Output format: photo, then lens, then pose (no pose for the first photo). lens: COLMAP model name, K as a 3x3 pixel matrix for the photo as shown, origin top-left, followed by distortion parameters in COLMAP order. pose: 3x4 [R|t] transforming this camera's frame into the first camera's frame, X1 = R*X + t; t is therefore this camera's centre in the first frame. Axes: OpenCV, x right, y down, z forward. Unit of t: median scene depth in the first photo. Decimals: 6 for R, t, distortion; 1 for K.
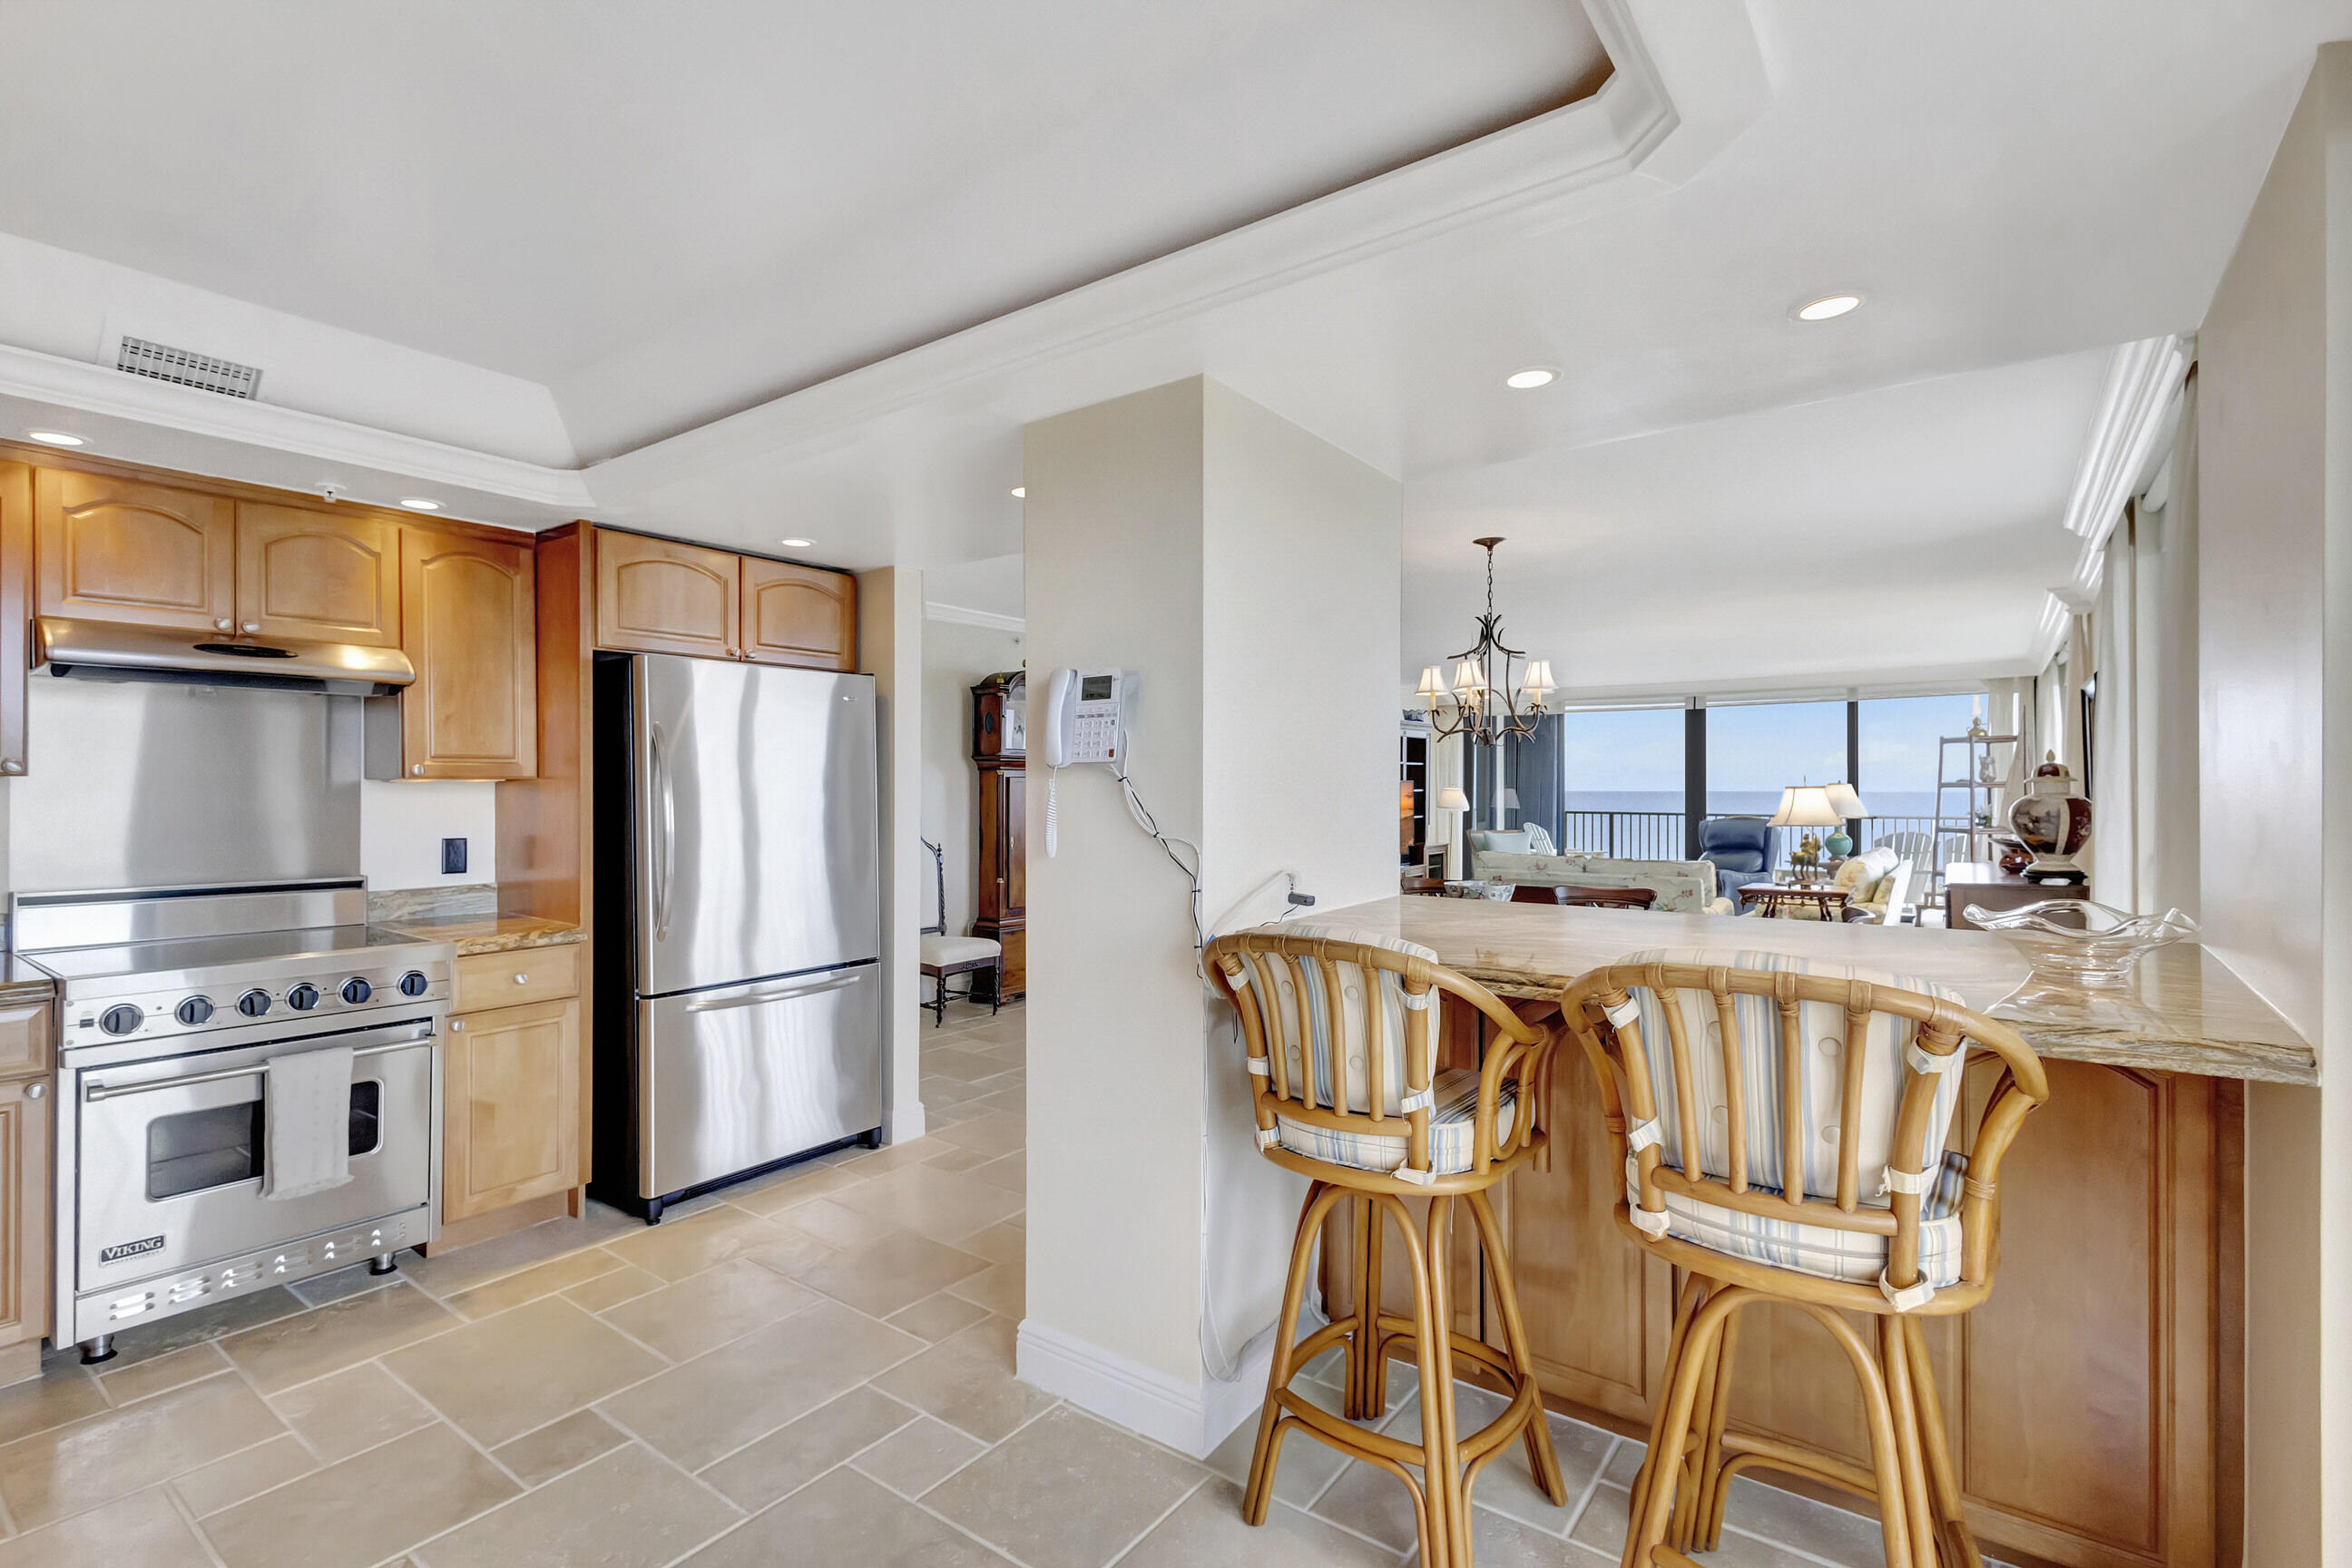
lens RADIAL K [[1088.0, 0, 1176.0], [0, 1088.0, 784.0], [0, 0, 1]] dist [0.000897, -0.011283]
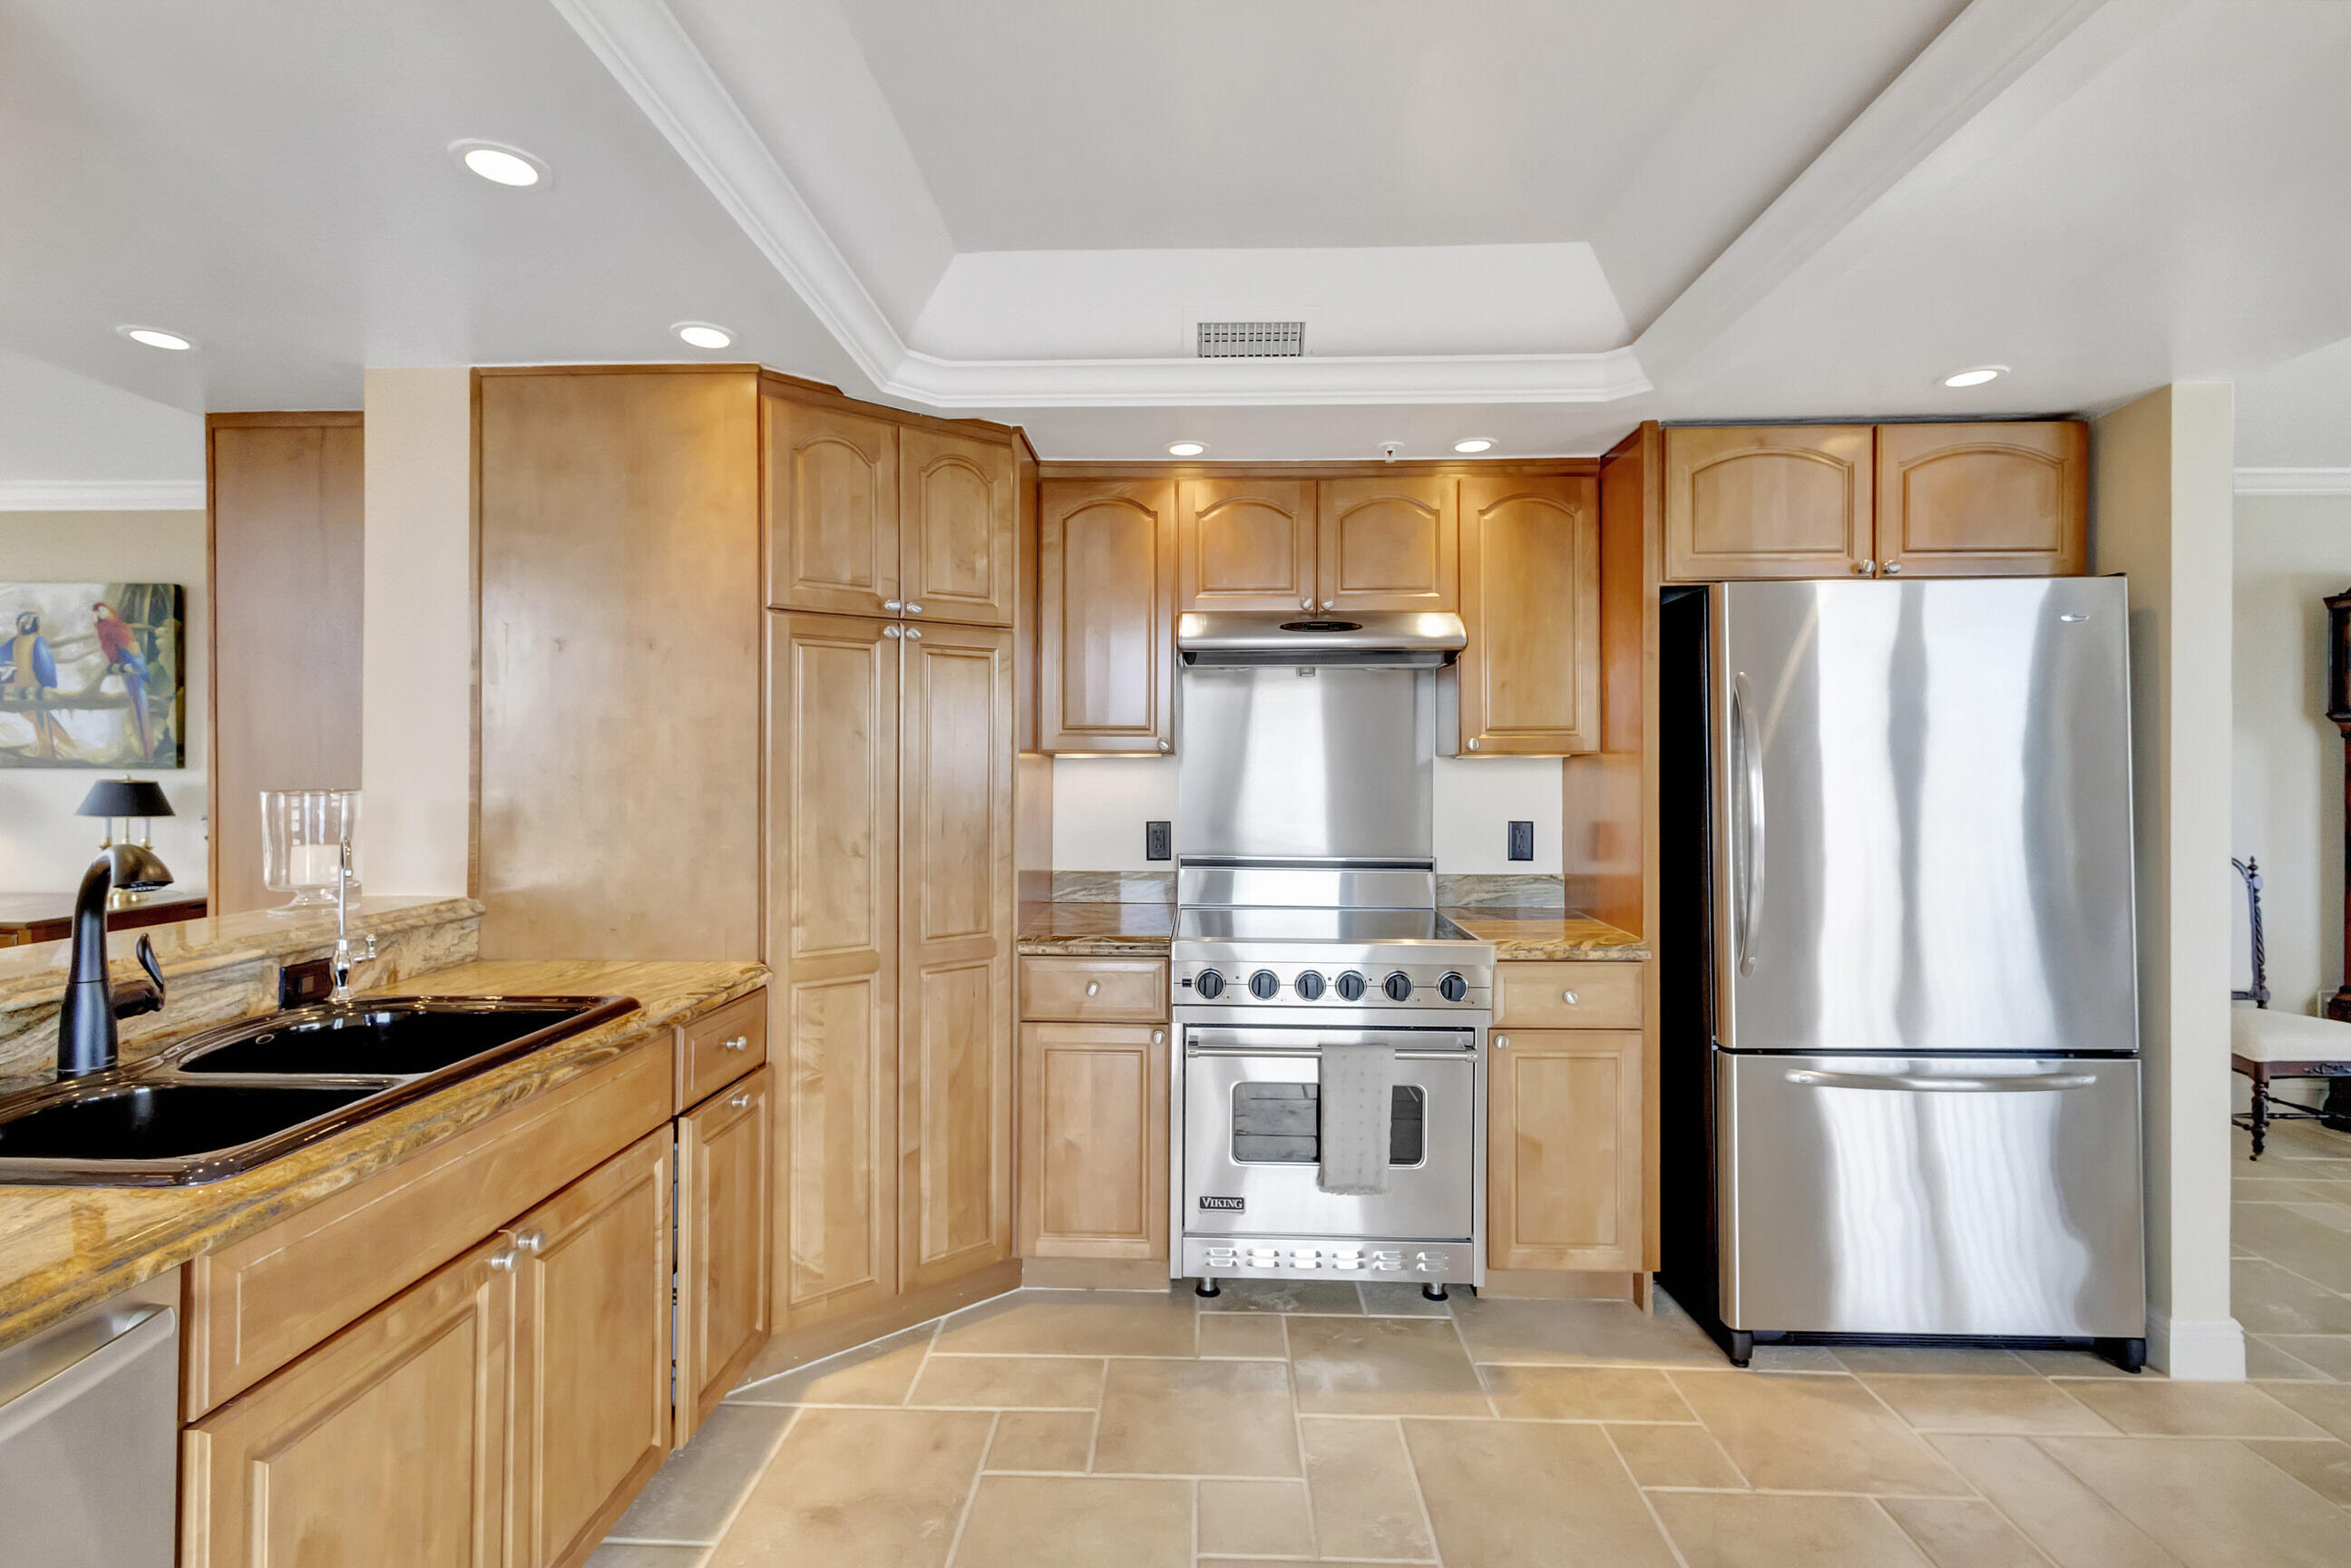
lens RADIAL K [[1104.1, 0, 1180.6], [0, 1104.1, 771.8], [0, 0, 1]] dist [0.027407, -0.000462]
pose [[0.575030, 0.002669, -0.818128, -0.084486], [0.000911, 0.999992, 0.003902, 0.005668], [0.818132, -0.002989, 0.575023, 0.264215]]
